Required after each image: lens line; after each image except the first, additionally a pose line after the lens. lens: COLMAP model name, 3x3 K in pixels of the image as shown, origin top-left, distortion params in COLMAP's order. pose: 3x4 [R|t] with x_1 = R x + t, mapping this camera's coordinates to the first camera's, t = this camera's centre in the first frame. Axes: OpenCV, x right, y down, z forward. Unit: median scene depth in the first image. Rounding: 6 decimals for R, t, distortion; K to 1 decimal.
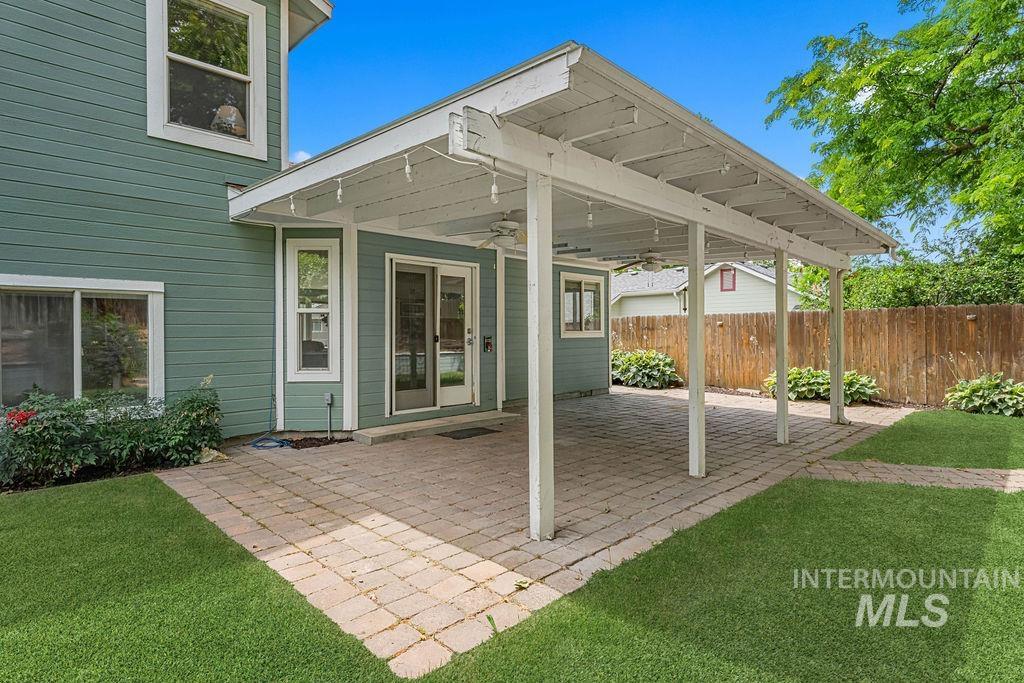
lens RADIAL K [[541.0, 0, 512.0], [0, 541.0, 341.5], [0, 0, 1]] dist [-0.000726, 0.000025]
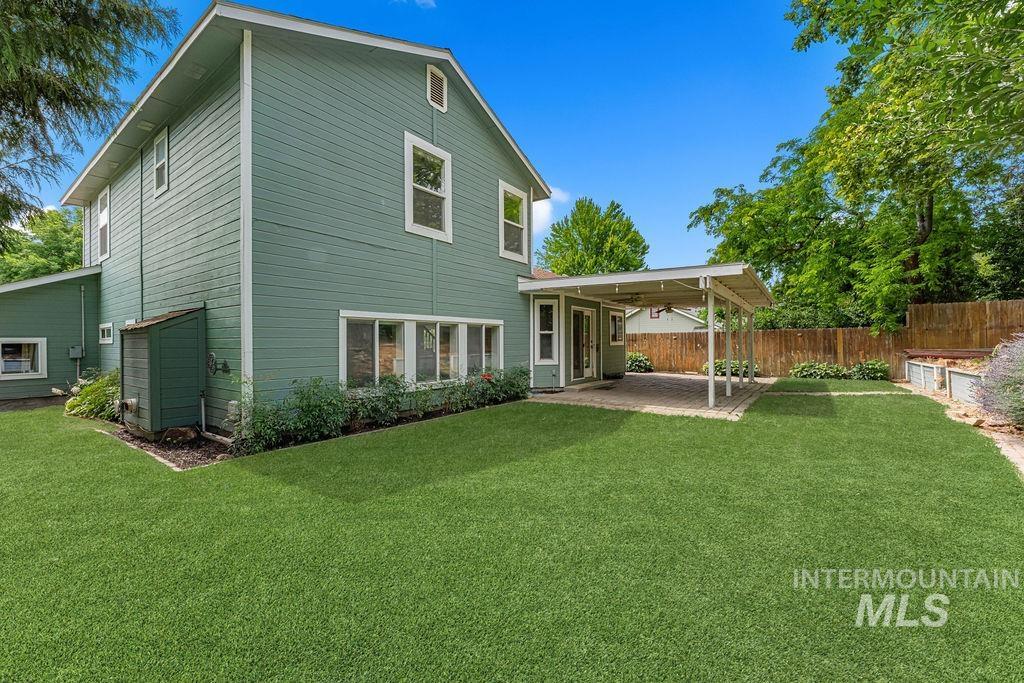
lens RADIAL K [[411.0, 0, 510.8], [0, 411.0, 343.5], [0, 0, 1]] dist [0.001023, 0.000009]
pose [[0.987459, -0.004479, 0.157810, -0.652009], [0.007230, 0.999832, -0.016864, 0.012495], [-0.157708, 0.017793, 0.987325, -0.517909]]
